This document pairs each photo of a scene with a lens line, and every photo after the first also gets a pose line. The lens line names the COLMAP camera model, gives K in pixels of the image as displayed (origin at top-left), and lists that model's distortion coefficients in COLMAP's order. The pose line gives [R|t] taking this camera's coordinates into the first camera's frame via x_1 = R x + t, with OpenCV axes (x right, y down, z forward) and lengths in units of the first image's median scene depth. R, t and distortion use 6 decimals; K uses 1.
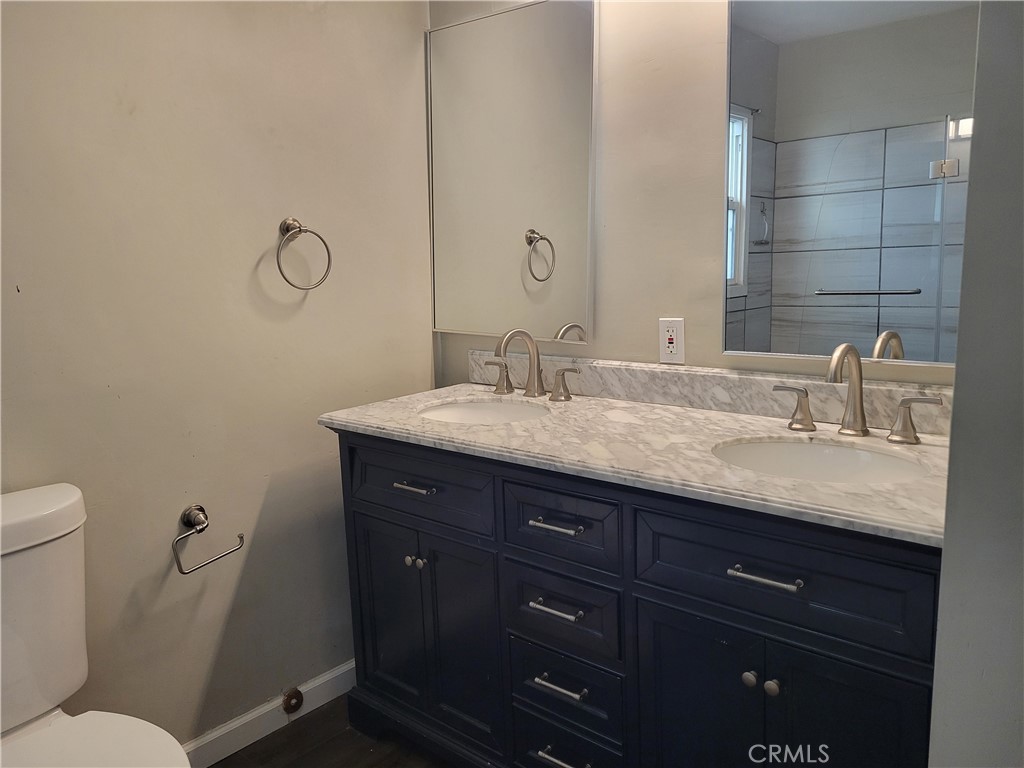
lens RADIAL K [[772.9, 0, 510.5], [0, 772.9, 382.0], [0, 0, 1]] dist [0.012194, 0.002164]
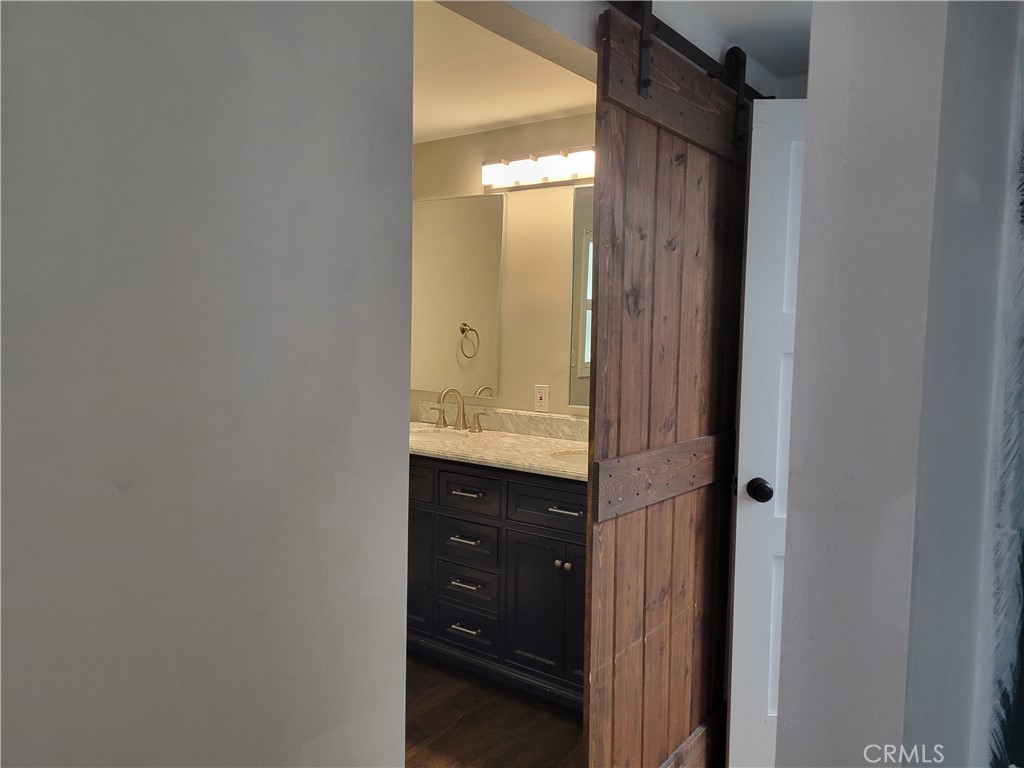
lens RADIAL K [[772.9, 0, 508.9], [0, 772.9, 382.6], [0, 0, 1]] dist [0.012194, 0.002164]
pose [[0.995803, 0.046372, 0.078905, 0.000504], [-0.039397, 0.995361, -0.087774, 0.063740], [-0.082609, 0.084298, 0.993010, -0.680548]]
